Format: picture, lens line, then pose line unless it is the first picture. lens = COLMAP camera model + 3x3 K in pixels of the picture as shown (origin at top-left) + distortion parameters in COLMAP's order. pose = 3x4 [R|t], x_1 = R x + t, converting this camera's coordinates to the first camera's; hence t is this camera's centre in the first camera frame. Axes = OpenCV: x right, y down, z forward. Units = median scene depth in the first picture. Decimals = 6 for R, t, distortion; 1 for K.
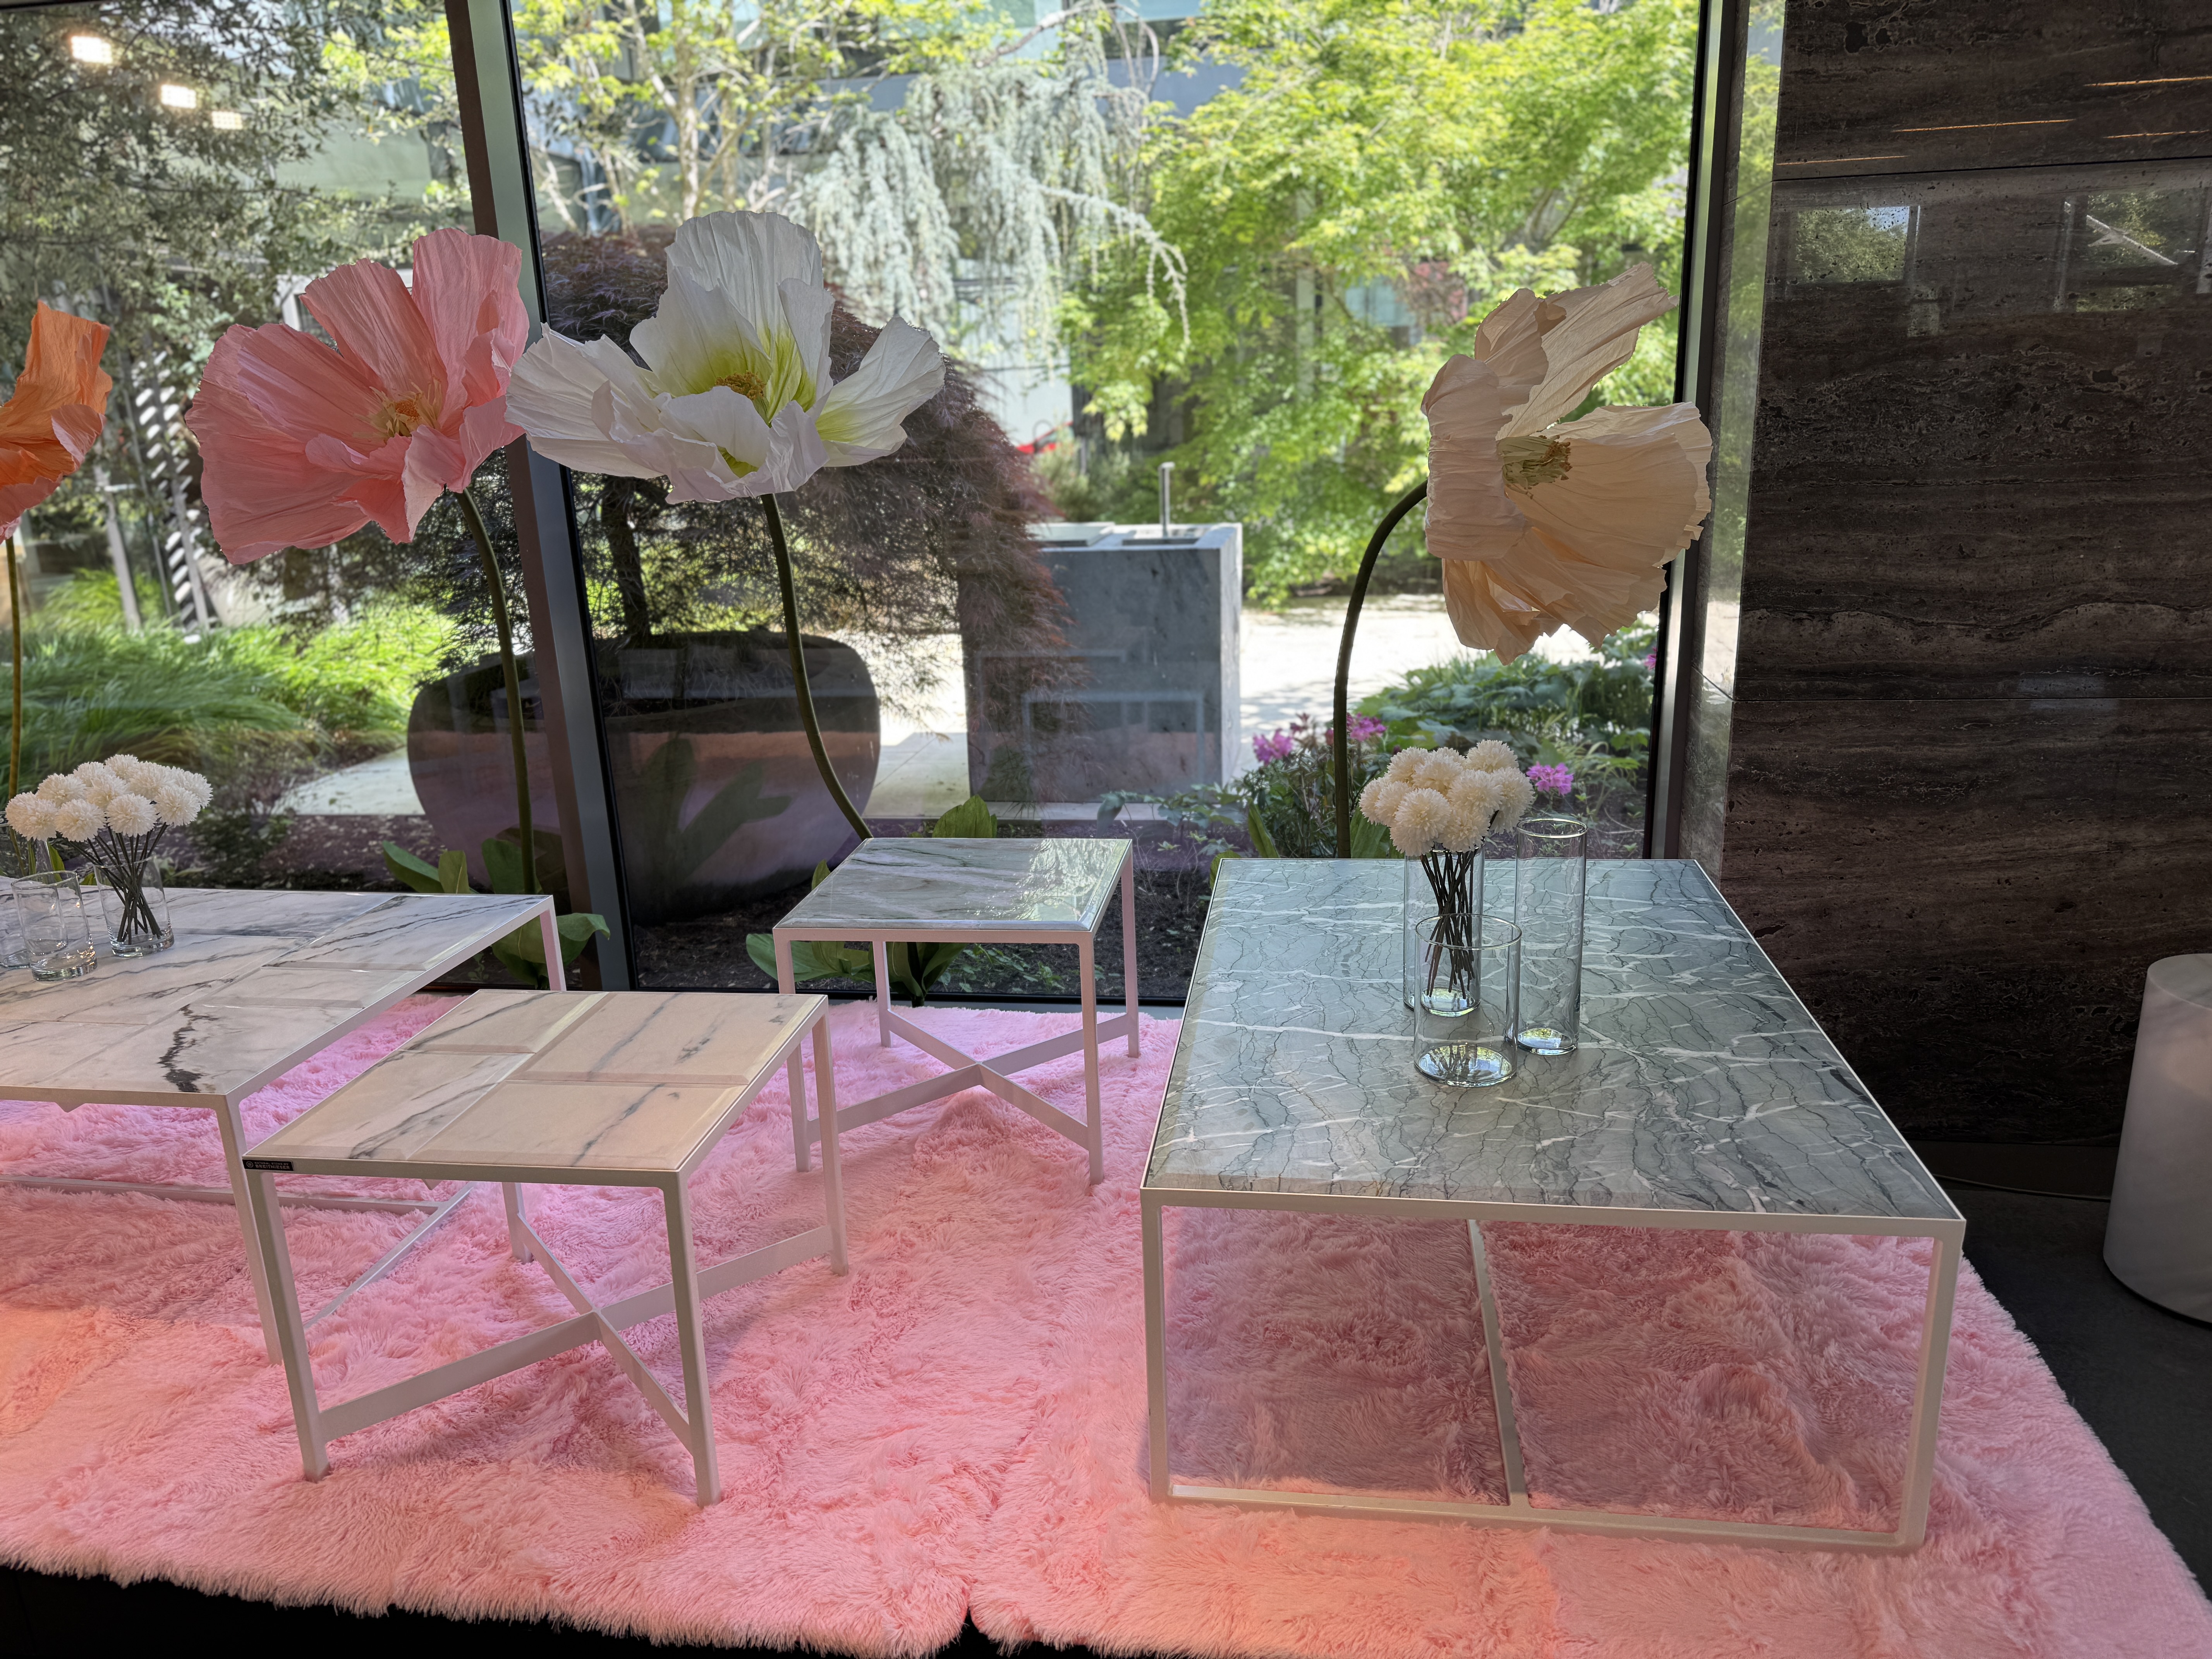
lens RADIAL K [[1521.0, 0, 1106.0], [0, 1521.0, 829.5], [0, 0, 1]] dist [0.001523, 0.000931]
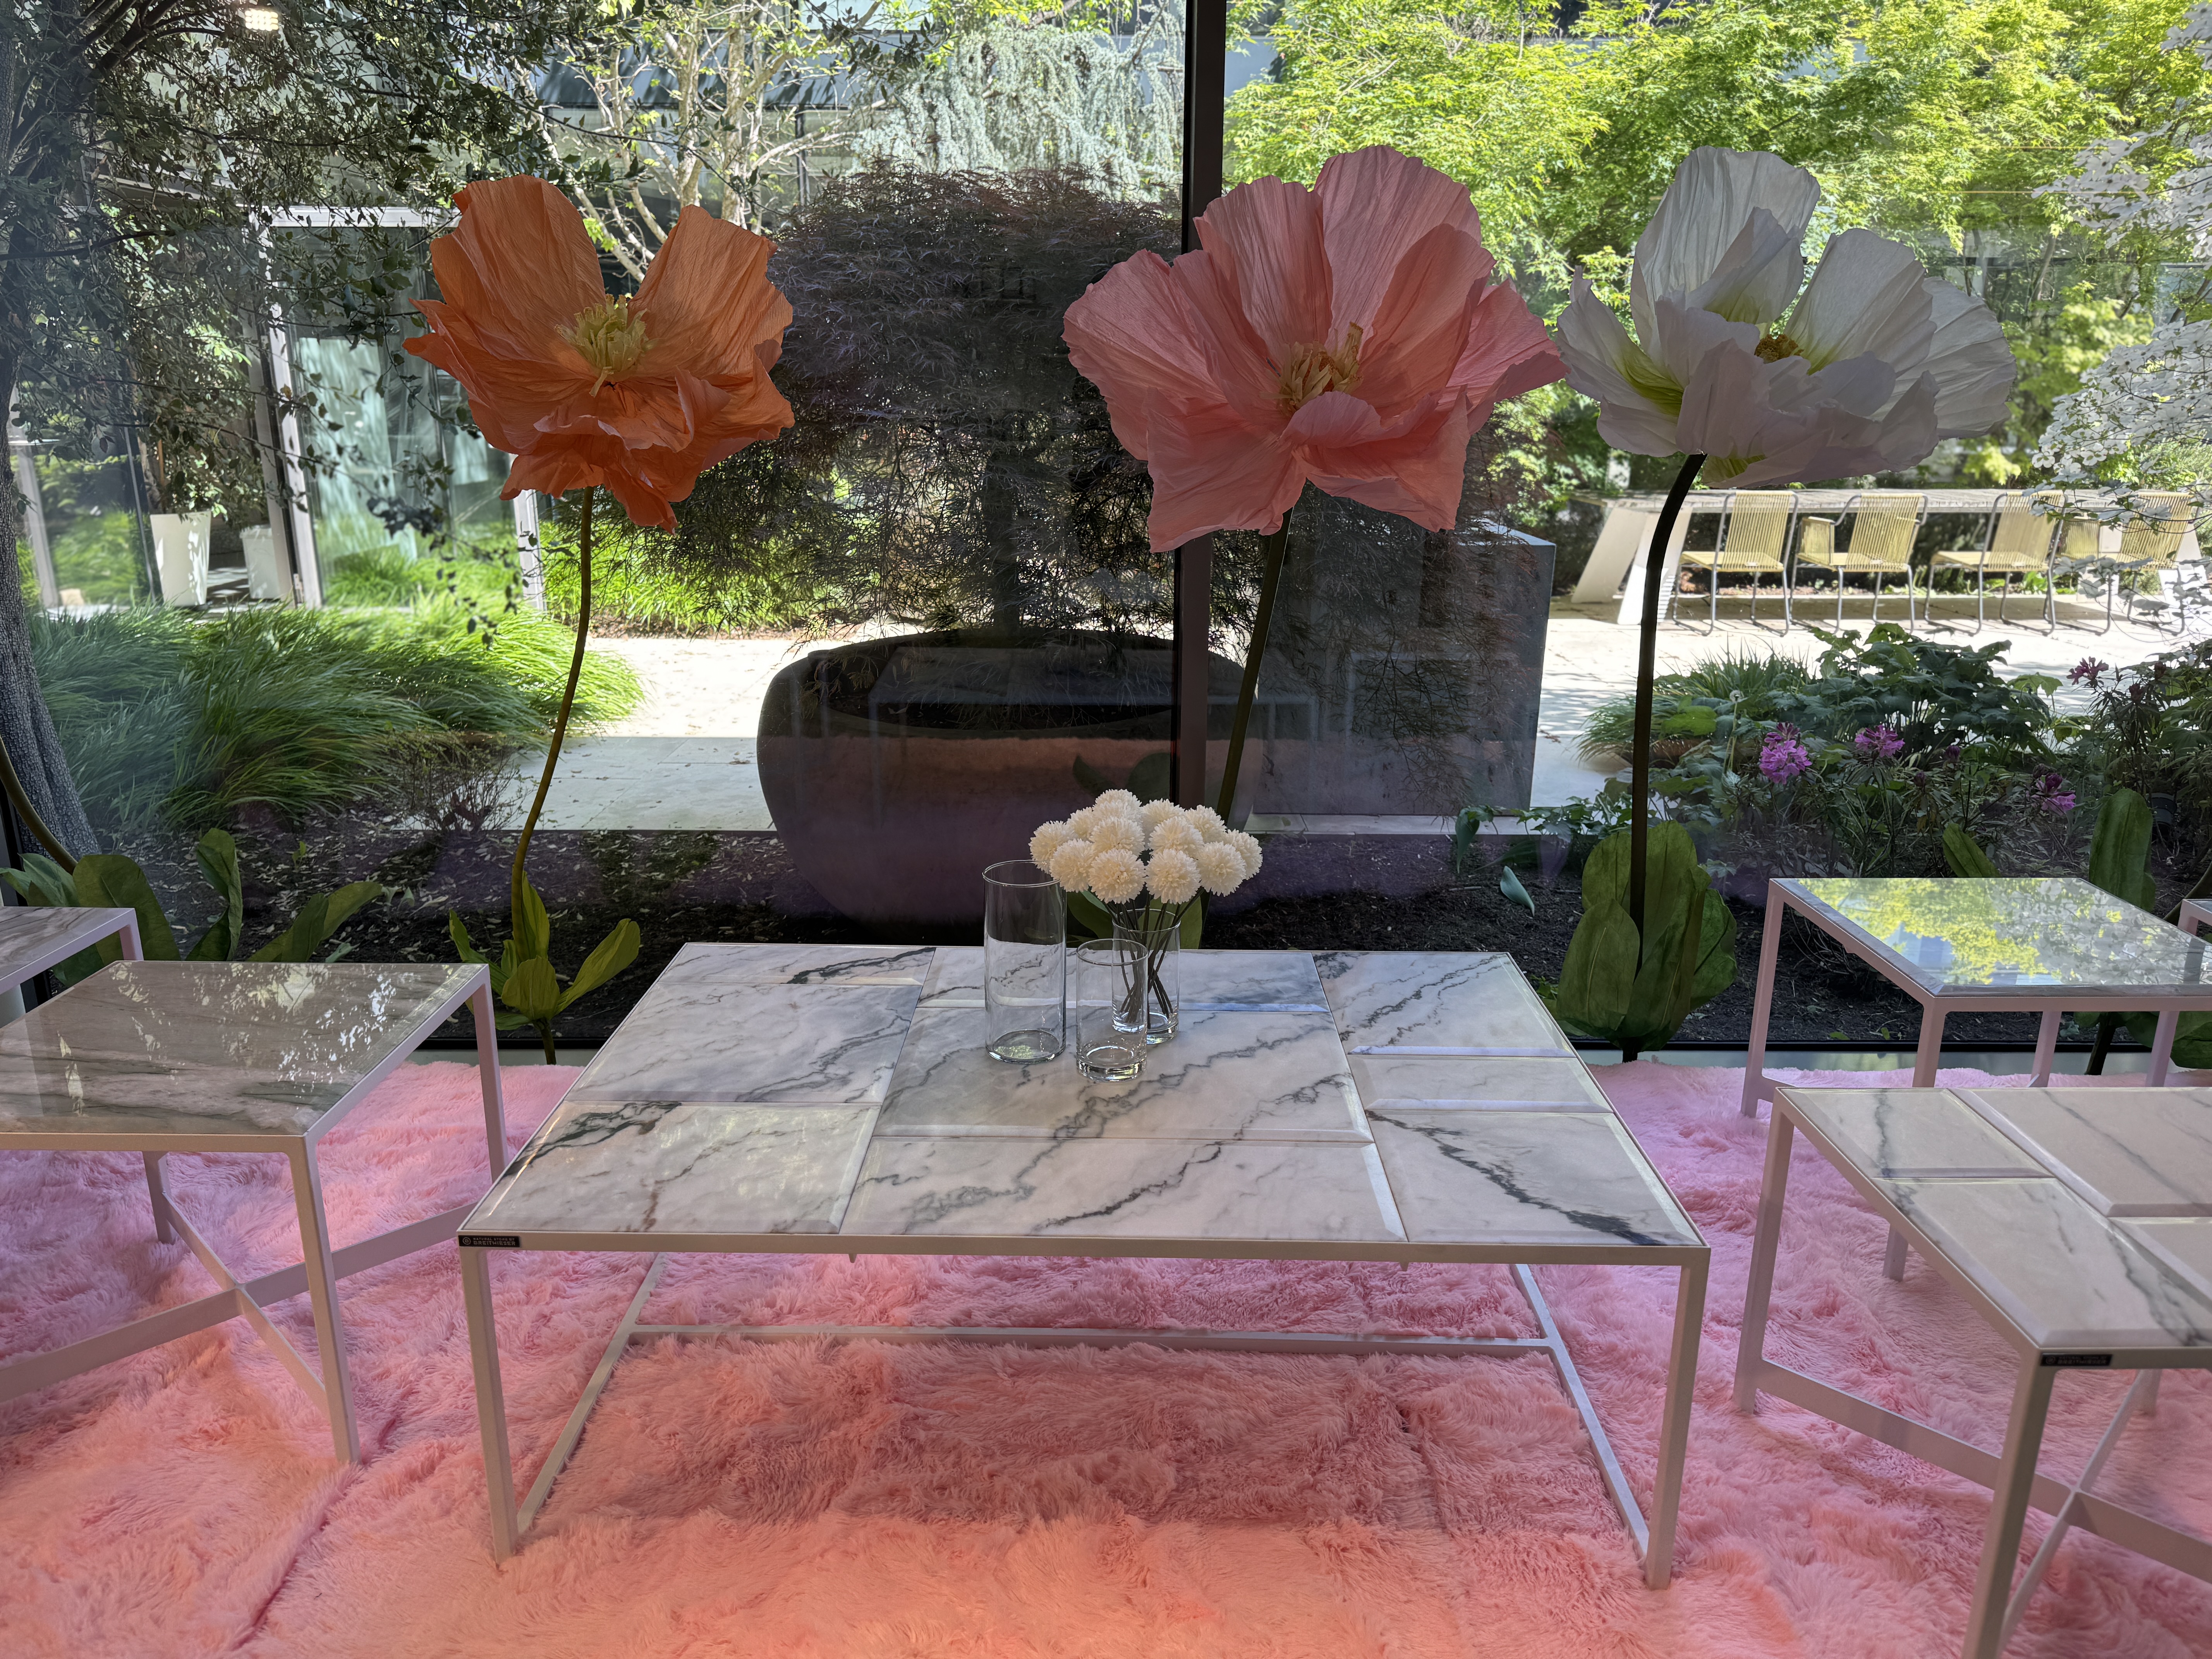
lens RADIAL K [[1532.3, 0, 1103.2], [0, 1532.3, 811.6], [0, 0, 1]] dist [0.052138, -0.162528]
pose [[0.989201, 0.000966, 0.146562, -0.580055], [0.000321, 0.999962, -0.008752, -0.021137], [-0.146565, 0.008704, 0.989163, 0.166704]]
